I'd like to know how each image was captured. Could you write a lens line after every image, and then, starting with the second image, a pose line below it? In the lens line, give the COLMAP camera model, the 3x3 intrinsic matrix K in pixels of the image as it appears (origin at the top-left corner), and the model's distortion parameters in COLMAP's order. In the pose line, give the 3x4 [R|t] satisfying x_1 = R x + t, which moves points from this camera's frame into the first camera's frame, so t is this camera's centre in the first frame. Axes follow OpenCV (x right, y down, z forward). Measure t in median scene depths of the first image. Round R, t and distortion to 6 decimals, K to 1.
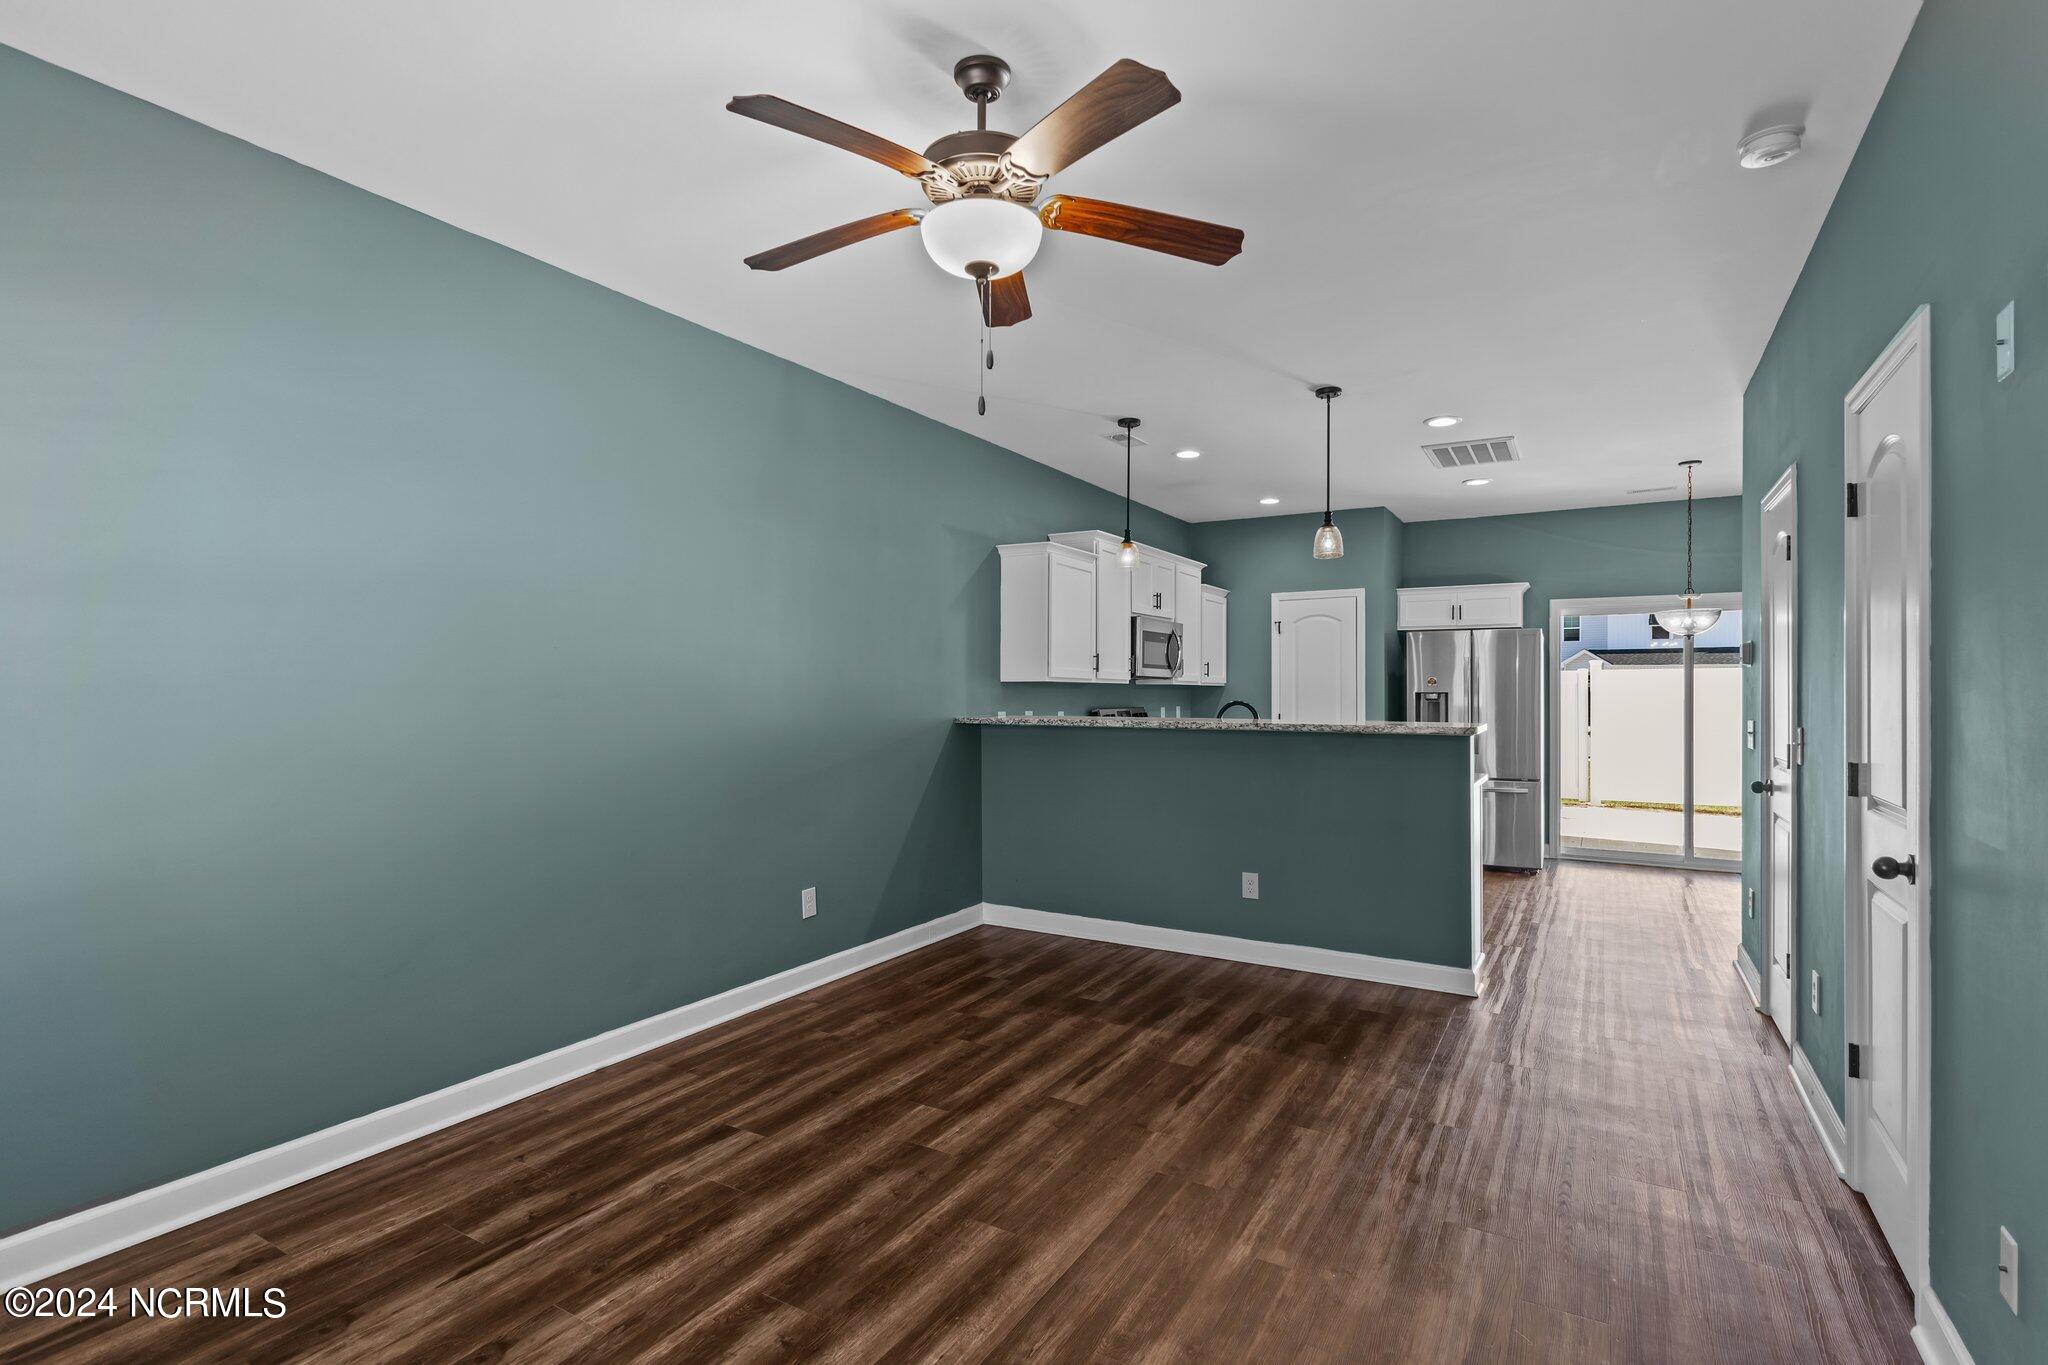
lens RADIAL K [[983.5, 0, 1024.0], [0, 983.5, 682.5], [0, 0, 1]] dist [0.017629, -0.000393]
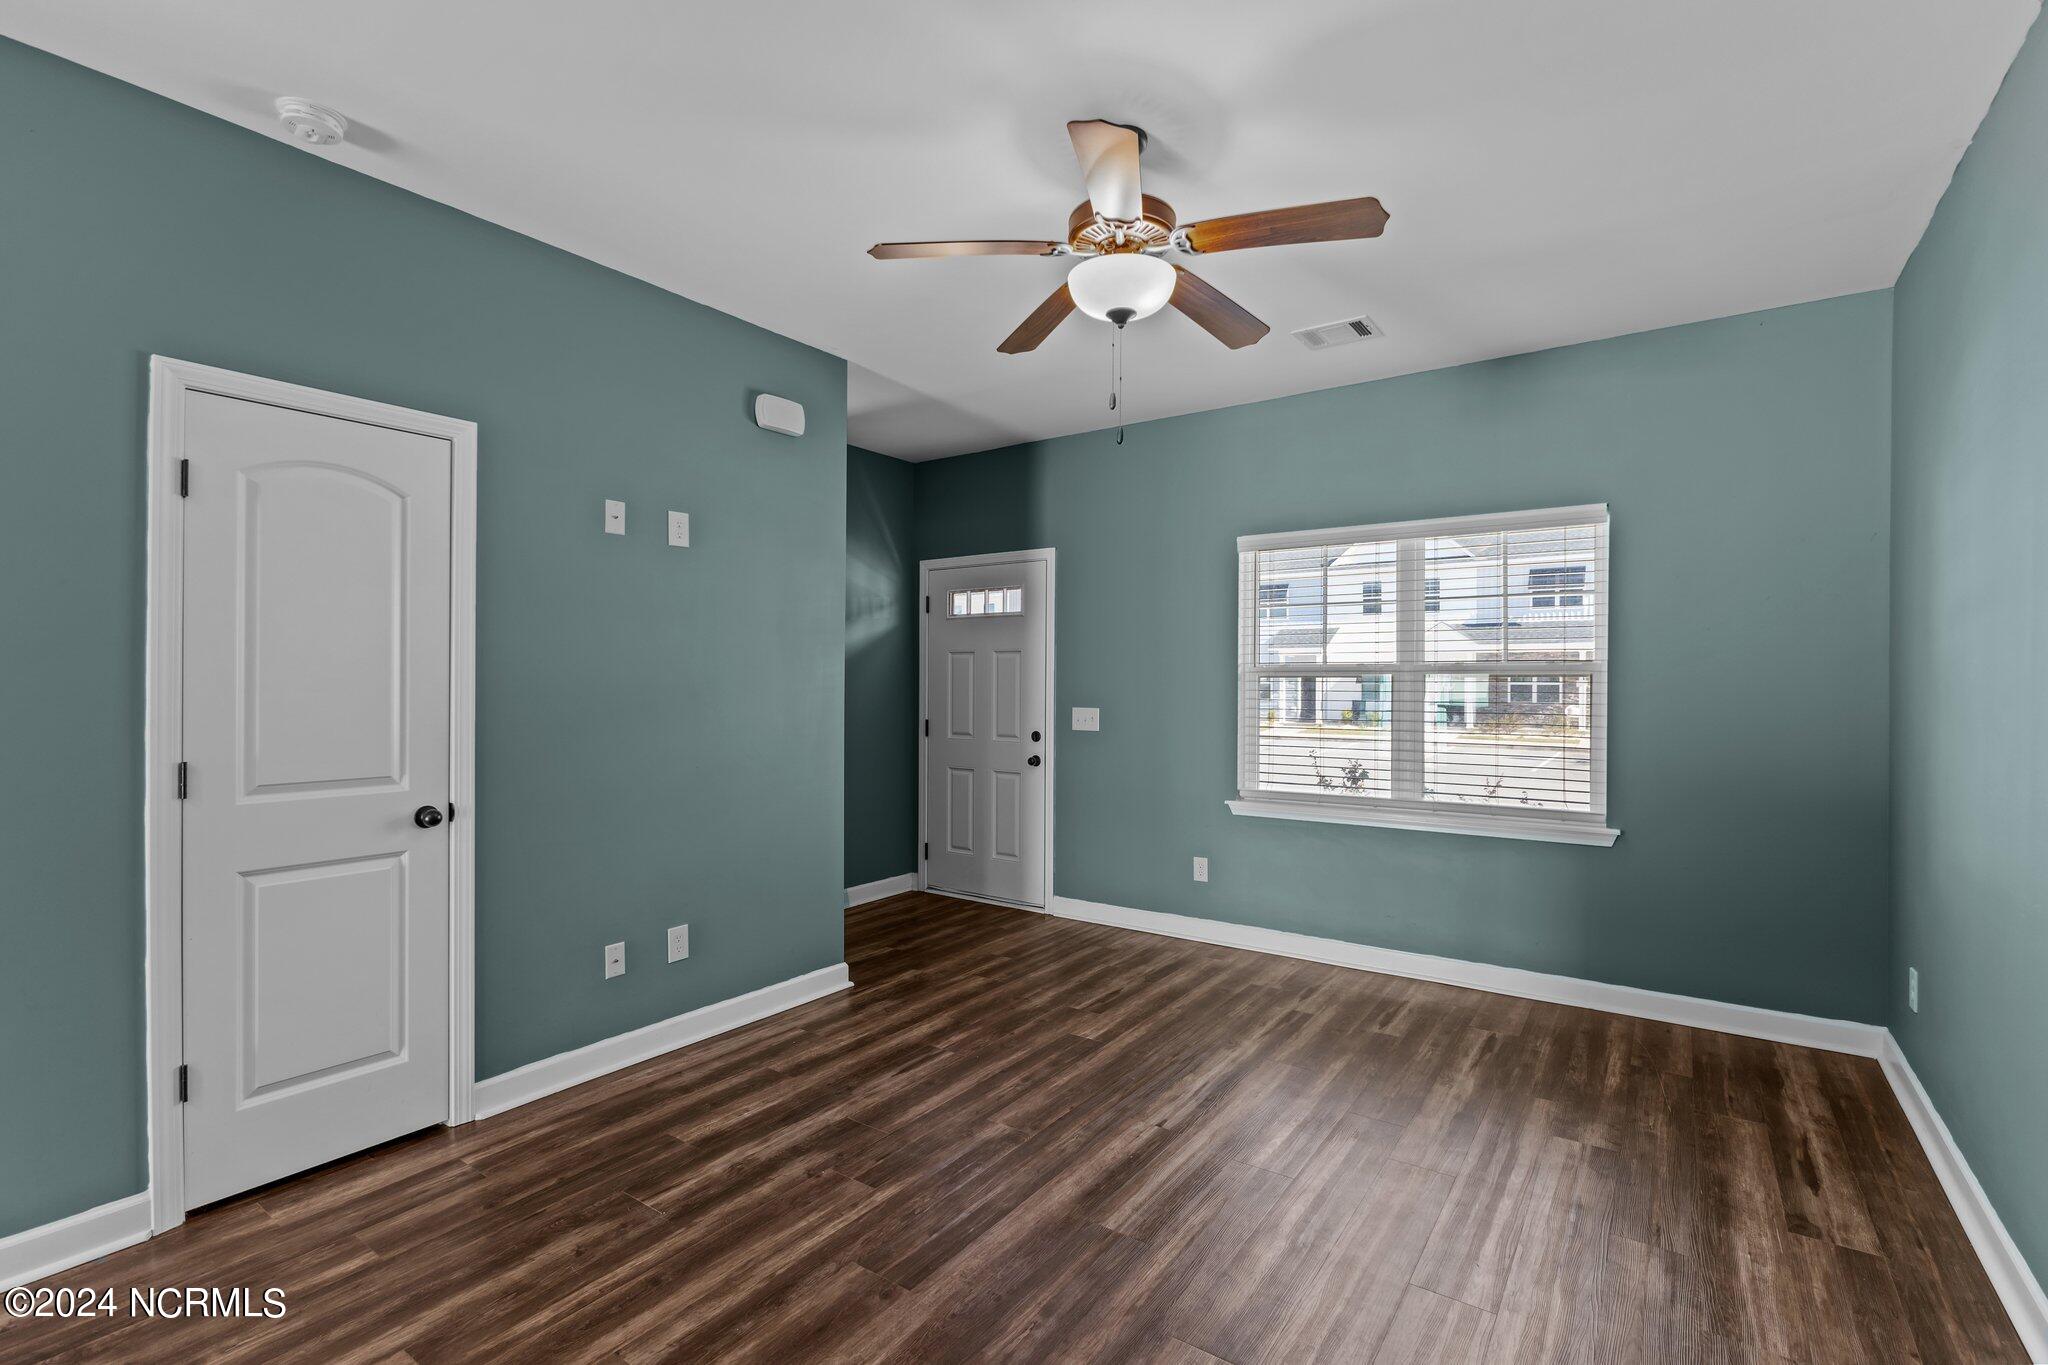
lens RADIAL K [[930.5, 0, 1033.9], [0, 930.5, 686.6], [0, 0, 1]] dist [-0.002120, -0.000331]
pose [[-0.997594, -0.007677, 0.068899, -0.009850], [-0.007698, 0.999970, -0.000045, 0.005860], [-0.068896, -0.000575, -0.997624, 1.281749]]
